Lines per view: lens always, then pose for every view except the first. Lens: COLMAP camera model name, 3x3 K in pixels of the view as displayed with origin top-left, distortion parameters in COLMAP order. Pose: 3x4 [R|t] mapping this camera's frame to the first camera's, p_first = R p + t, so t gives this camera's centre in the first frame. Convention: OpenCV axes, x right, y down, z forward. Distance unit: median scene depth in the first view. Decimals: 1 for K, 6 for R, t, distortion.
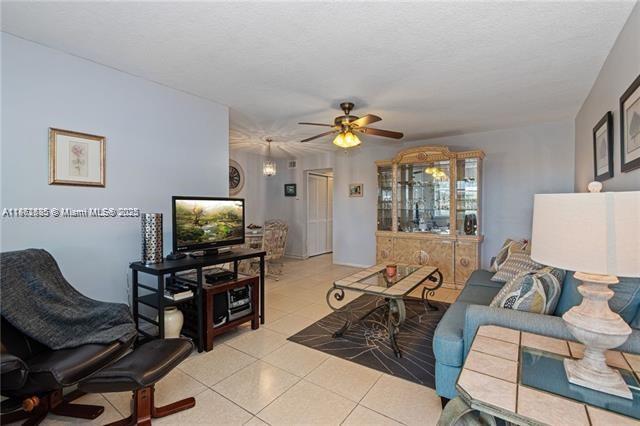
lens RADIAL K [[285.6, 0, 320.0], [0, 285.6, 213.0], [0, 0, 1]] dist [0.000476, 0.000516]
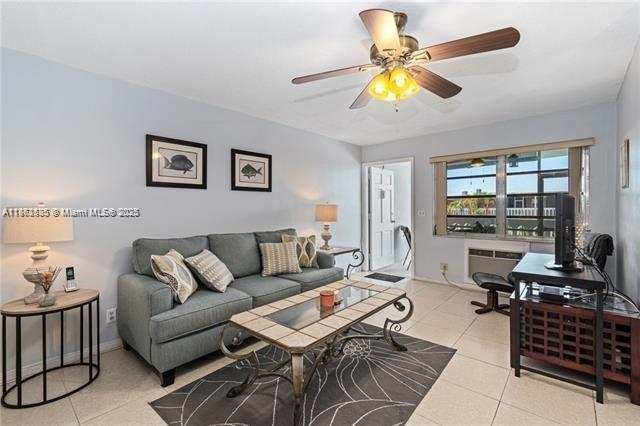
lens RADIAL K [[285.6, 0, 320.0], [0, 285.6, 213.0], [0, 0, 1]] dist [0.000476, 0.000516]
pose [[-0.994885, 0.008553, 0.100649, 0.200103], [0.012549, 0.999155, 0.039141, -0.037327], [-0.100230, 0.040204, -0.994152, 1.712771]]
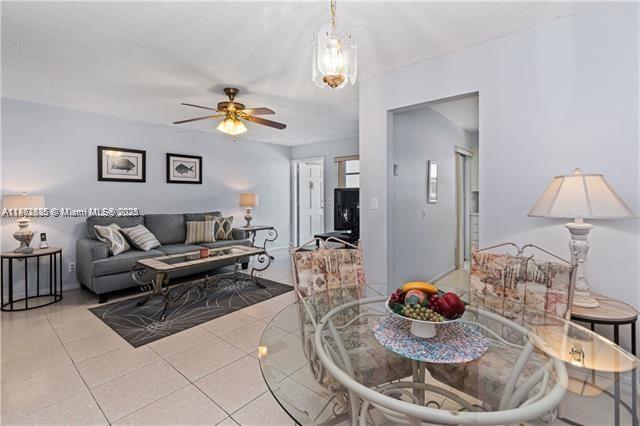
lens RADIAL K [[288.2, 0, 323.9], [0, 288.2, 201.3], [0, 0, 1]] dist [-0.000378, -0.000934]
pose [[-0.997297, 0.003780, 0.073374, -0.310221], [0.006774, 0.999153, 0.040599, -0.046101], [-0.073159, 0.040986, -0.996478, 2.130066]]
